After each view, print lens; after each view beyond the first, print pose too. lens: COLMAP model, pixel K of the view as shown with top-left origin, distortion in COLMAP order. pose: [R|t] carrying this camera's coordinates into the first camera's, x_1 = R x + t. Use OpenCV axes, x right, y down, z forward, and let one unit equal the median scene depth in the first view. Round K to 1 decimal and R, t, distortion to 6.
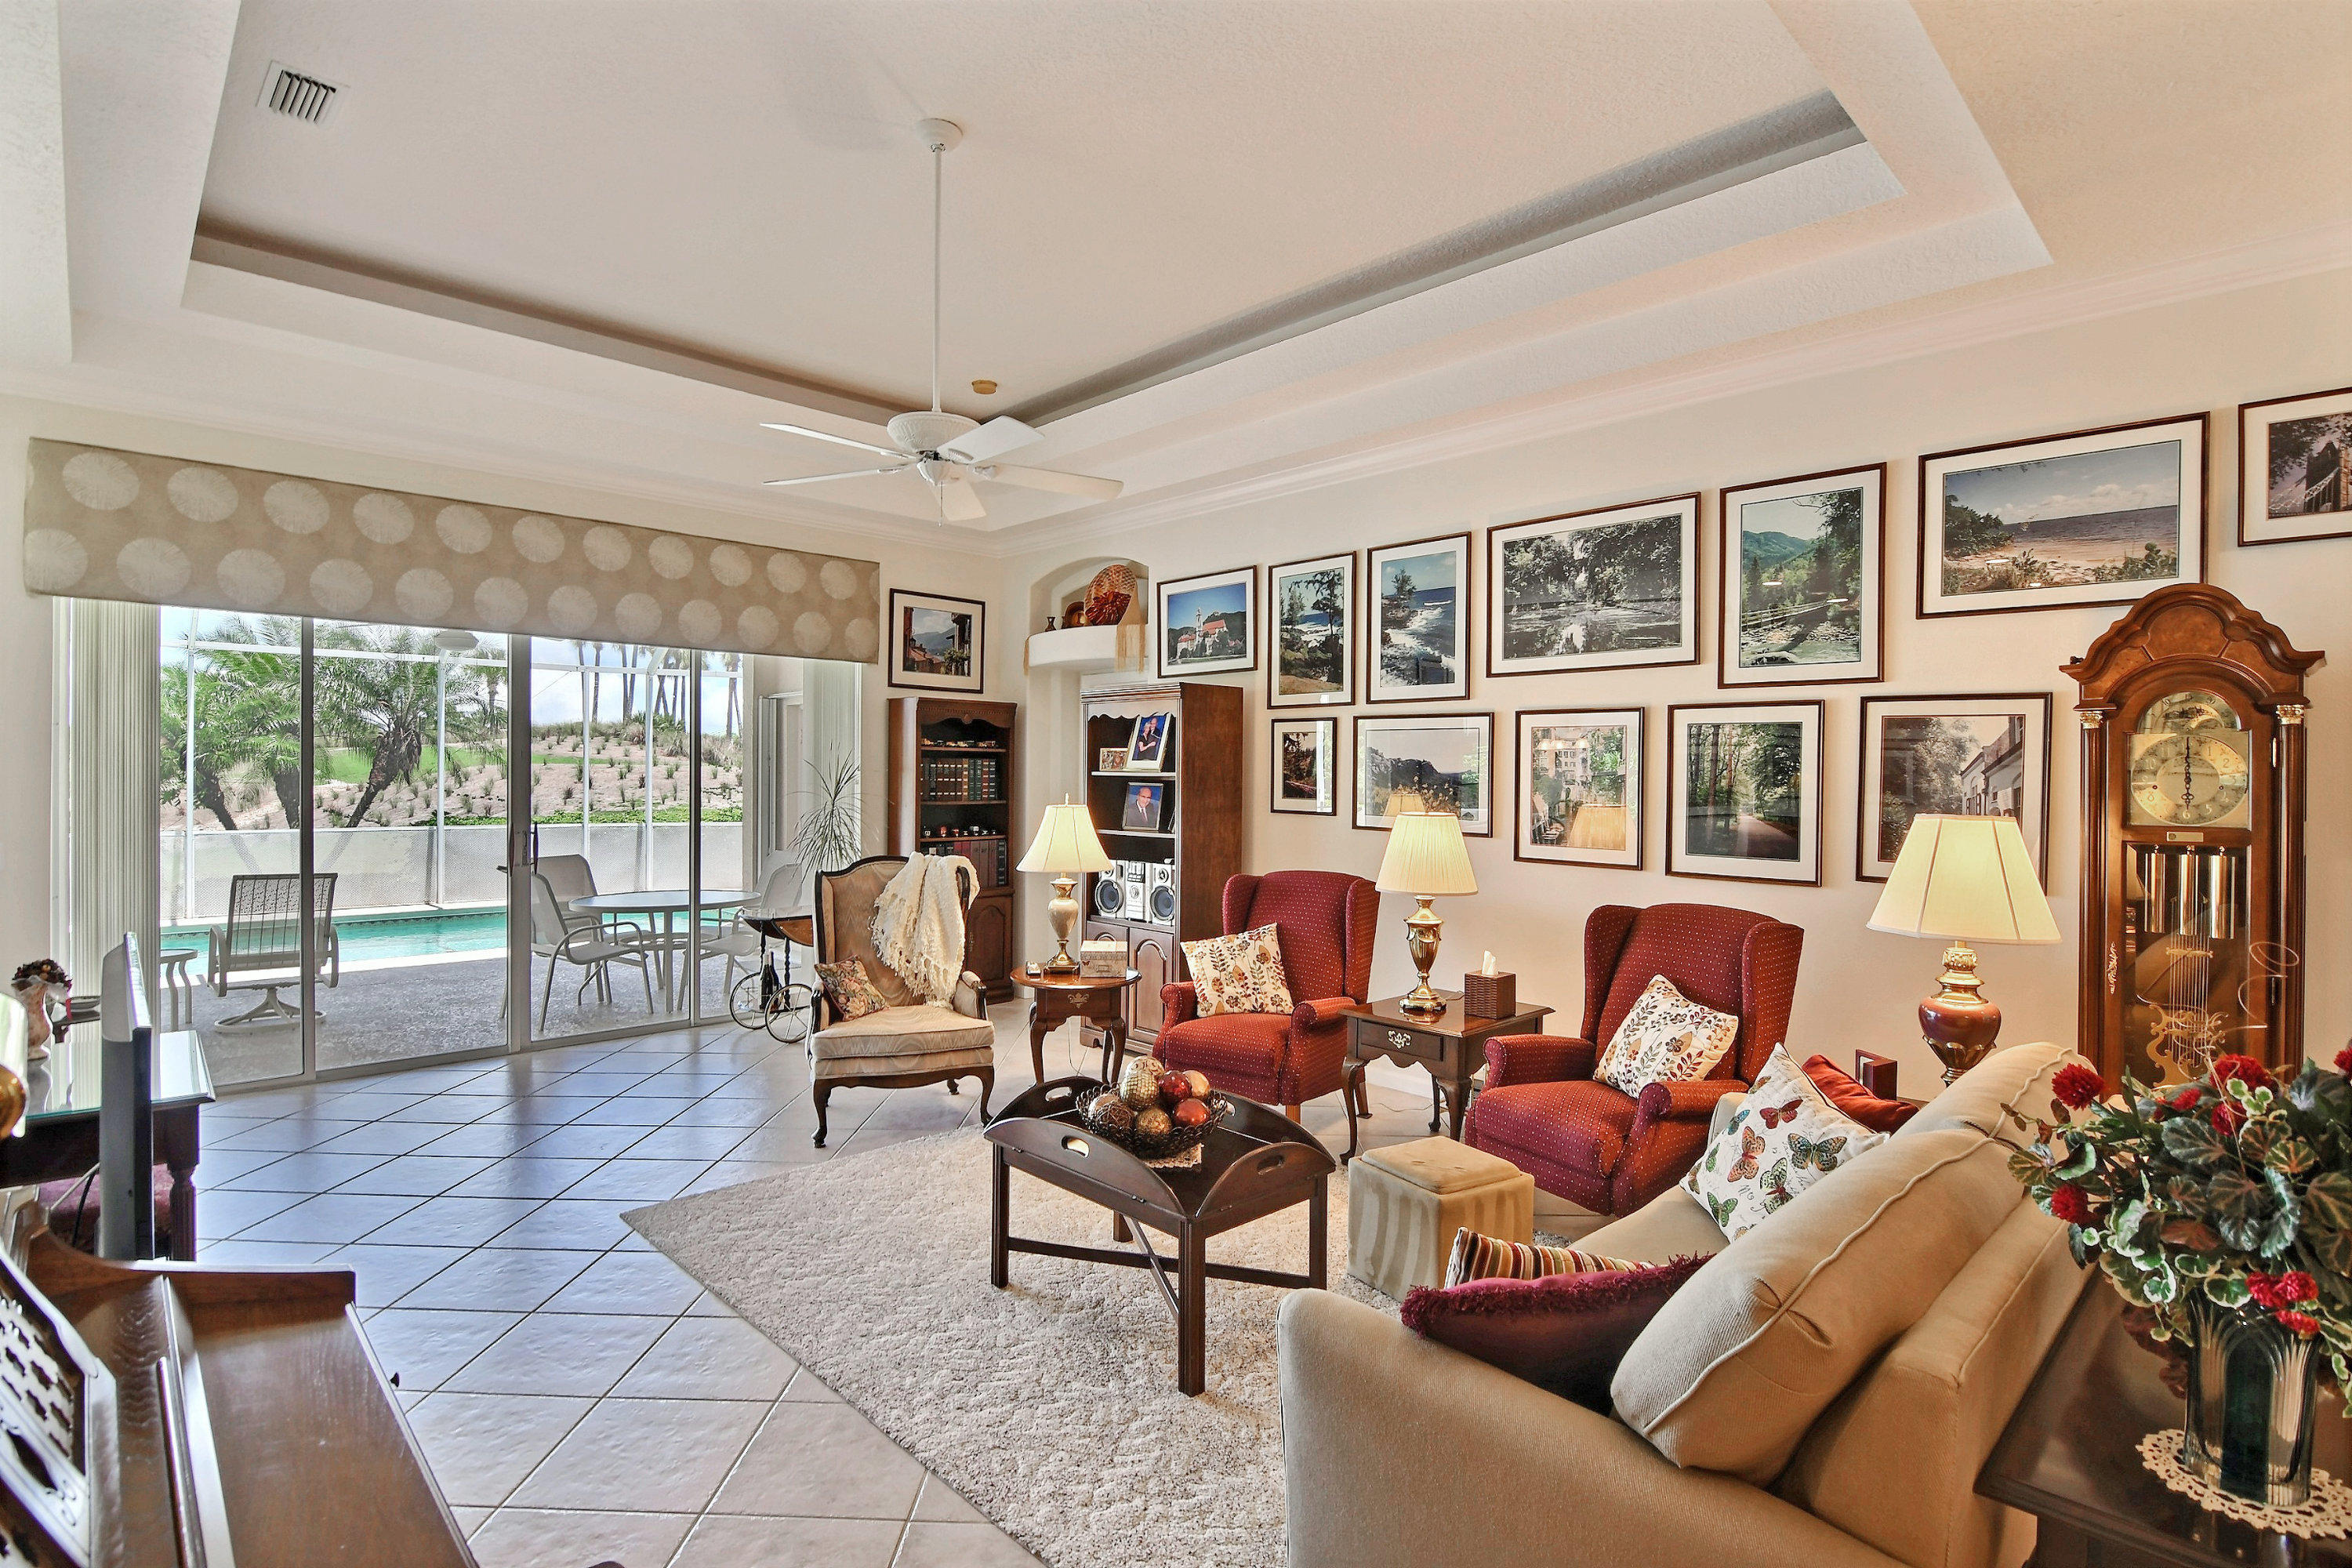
lens RADIAL K [[1140.4, 0, 1167.6], [0, 1140.4, 785.0], [0, 0, 1]] dist [-0.010826, -0.009555]
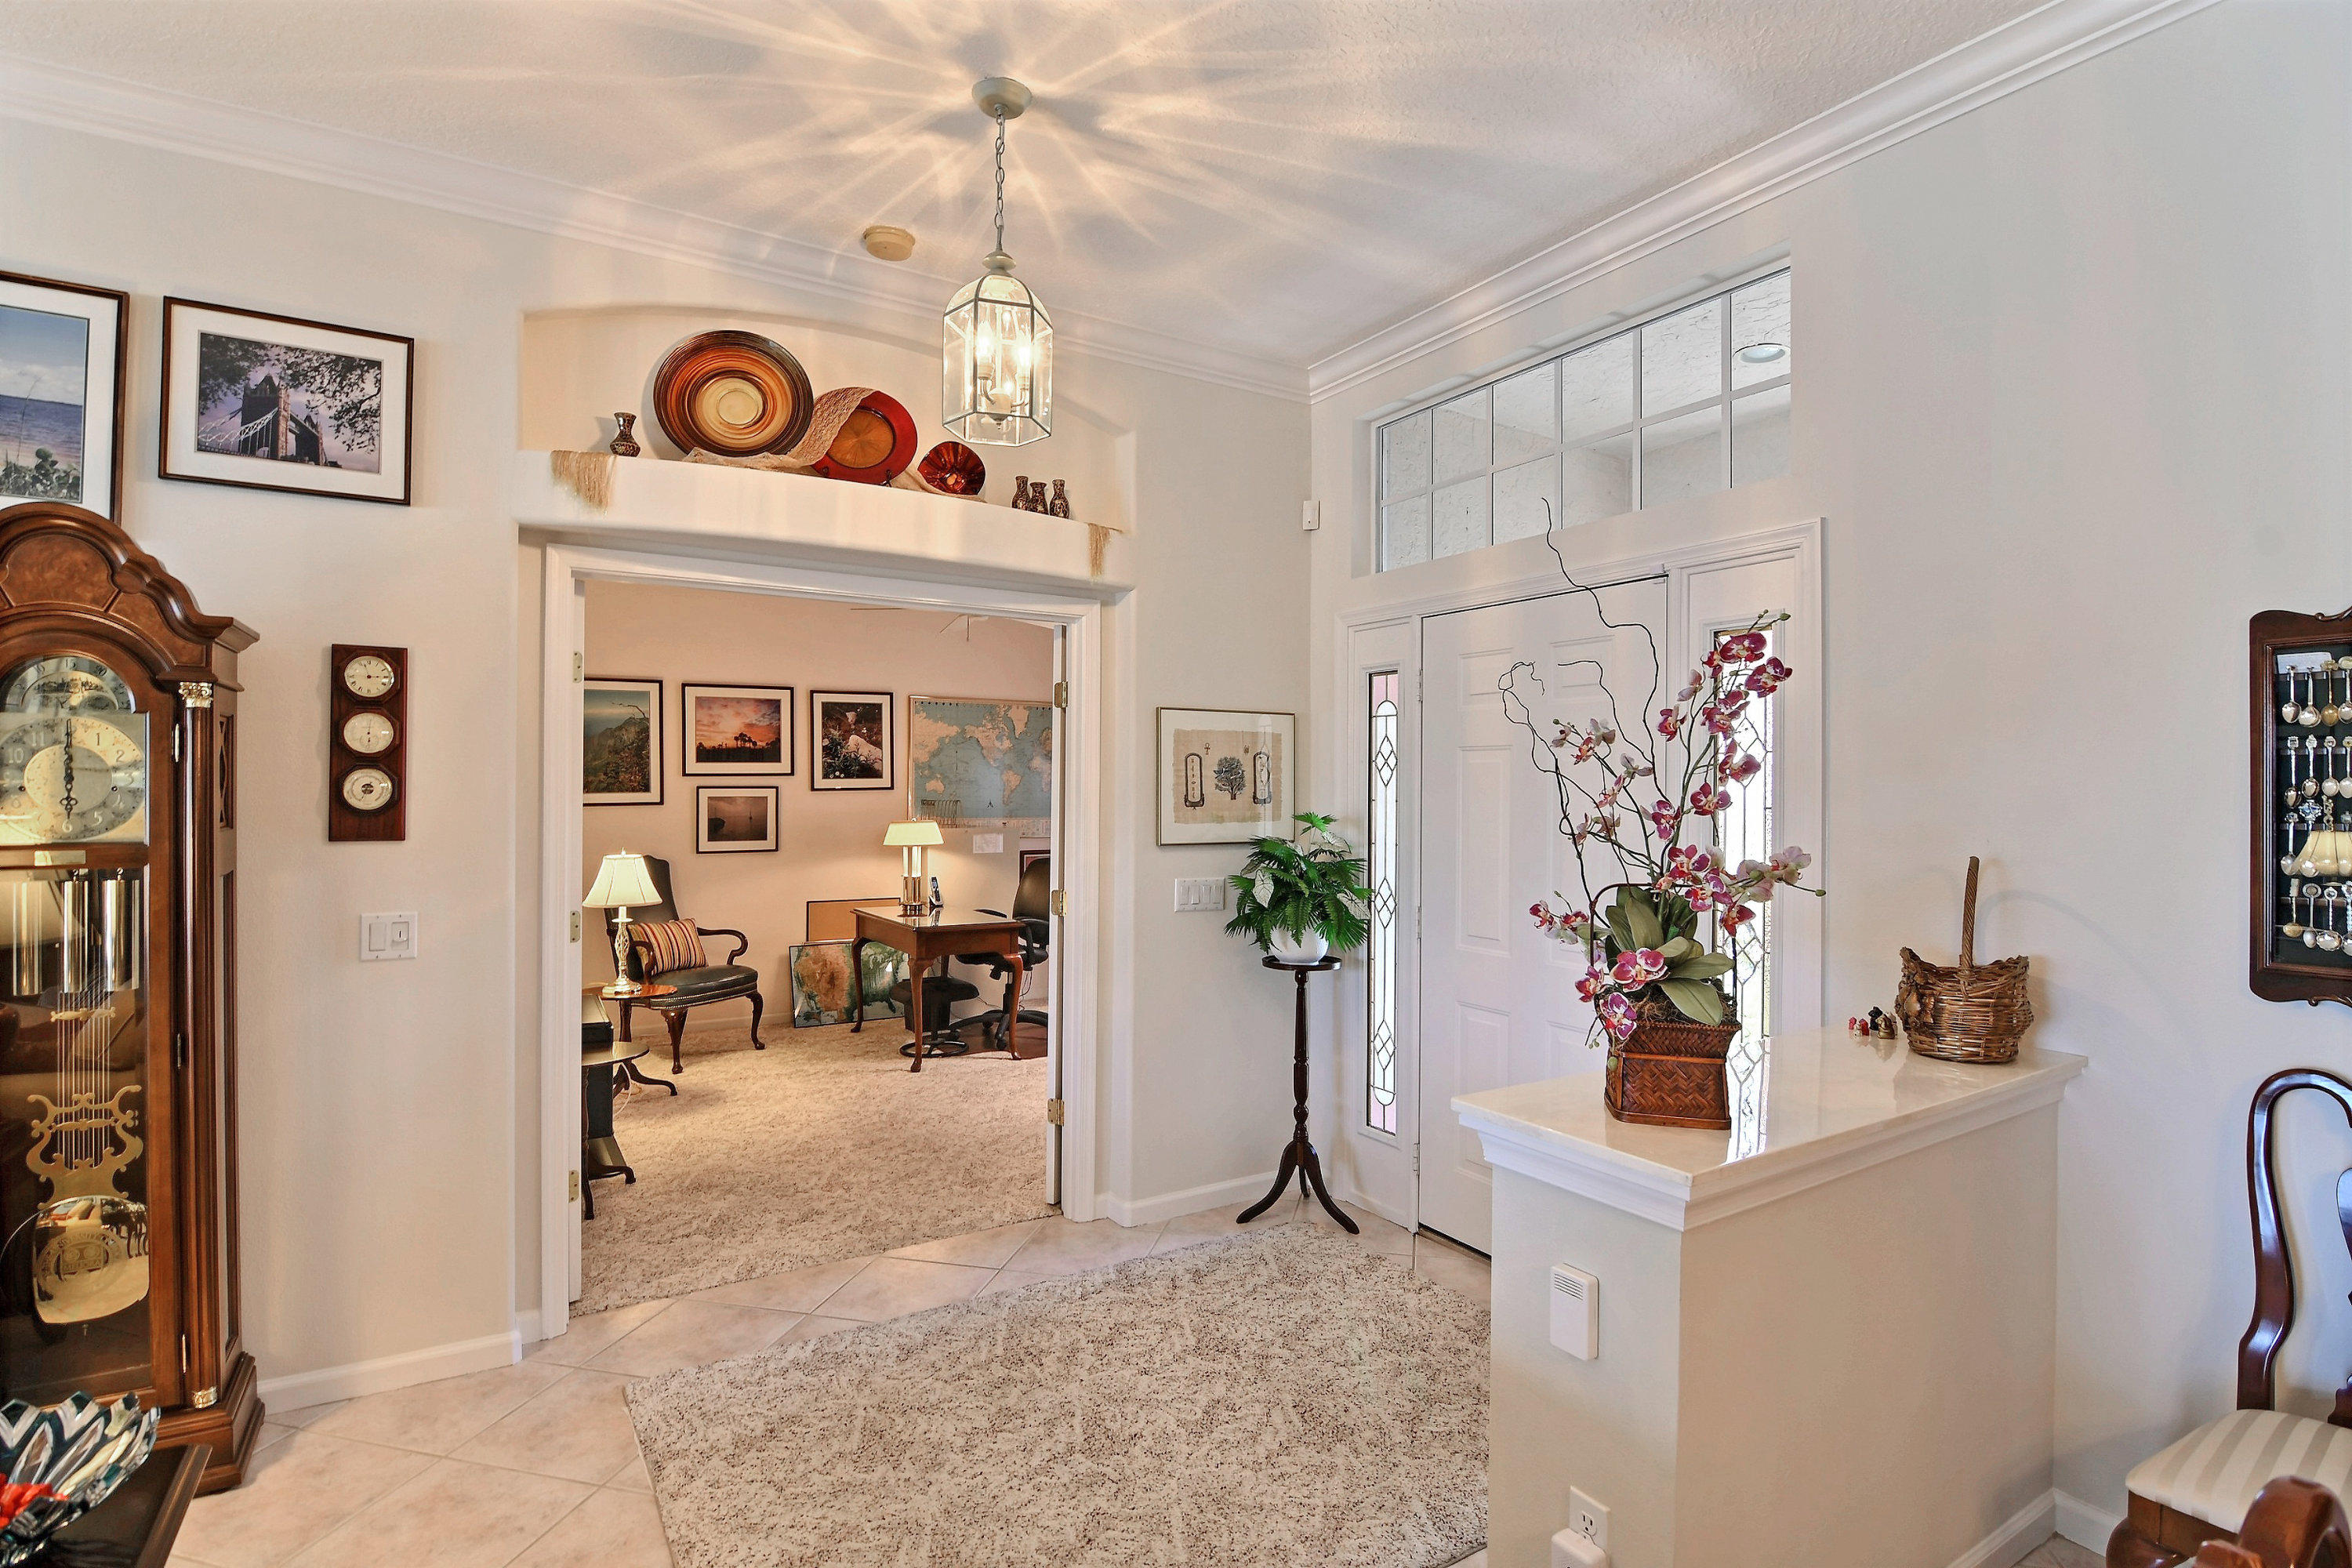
lens RADIAL K [[1140.4, 0, 1167.6], [0, 1140.4, 785.0], [0, 0, 1]] dist [-0.010826, -0.009555]
pose [[0.205083, -0.002850, 0.978740, 0.269928], [0.002692, 0.999994, 0.002348, -0.000019], [-0.978741, 0.002153, 0.205090, 0.124062]]
